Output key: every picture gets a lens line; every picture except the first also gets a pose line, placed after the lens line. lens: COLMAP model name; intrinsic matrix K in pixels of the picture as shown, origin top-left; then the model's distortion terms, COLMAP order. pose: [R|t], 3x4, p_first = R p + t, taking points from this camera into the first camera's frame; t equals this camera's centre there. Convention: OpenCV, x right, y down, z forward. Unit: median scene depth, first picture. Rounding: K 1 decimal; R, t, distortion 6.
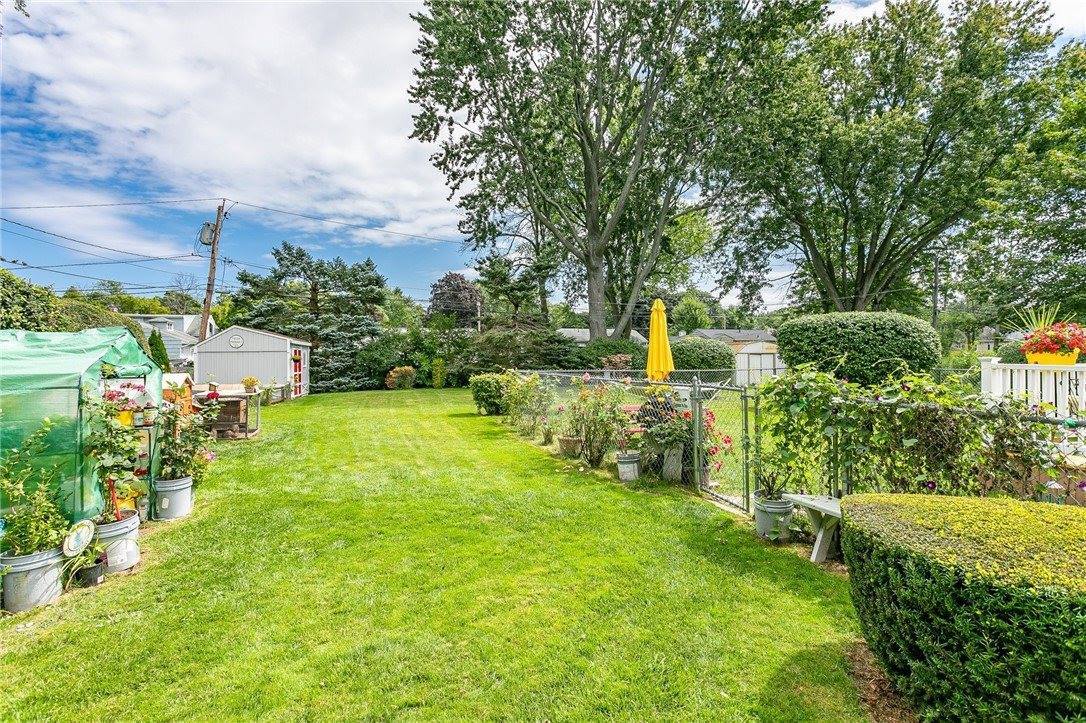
lens RADIAL K [[515.5, 0, 543.0], [0, 515.5, 361.5], [0, 0, 1]] dist [0.002988, 0.000318]
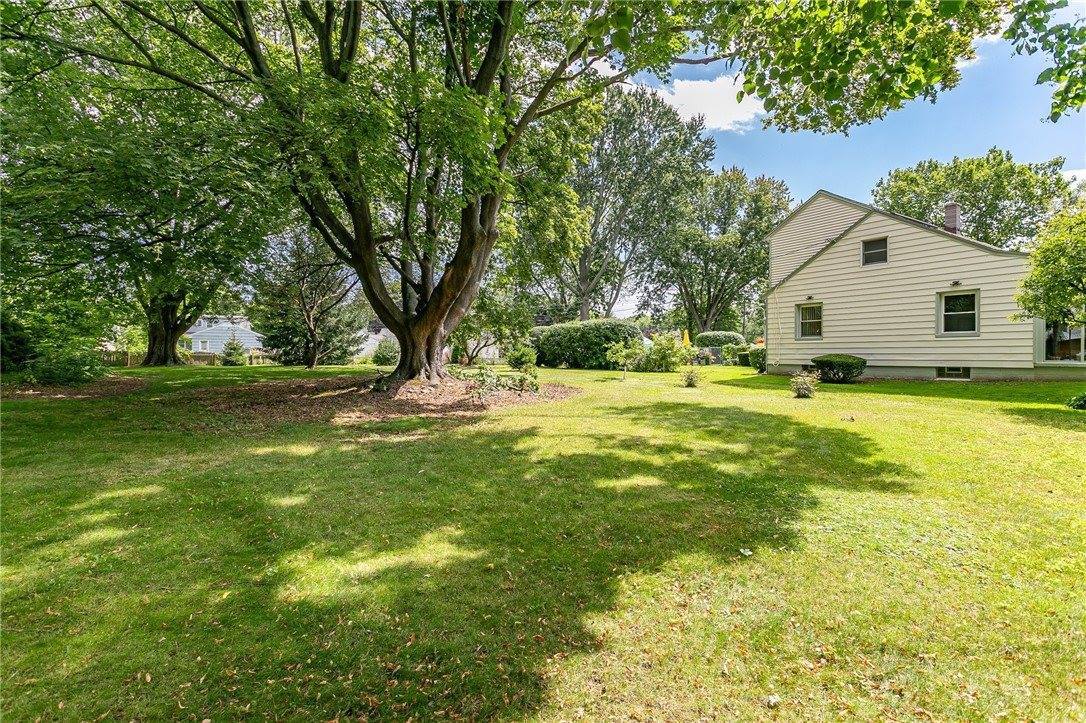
lens RADIAL K [[515.5, 0, 543.0], [0, 515.5, 361.5], [0, 0, 1]] dist [0.002988, 0.000318]
pose [[0.966375, -0.005336, 0.257083, -0.550846], [0.001293, 0.999873, 0.015893, 0.003424], [-0.257135, -0.015026, 0.966259, -0.802807]]
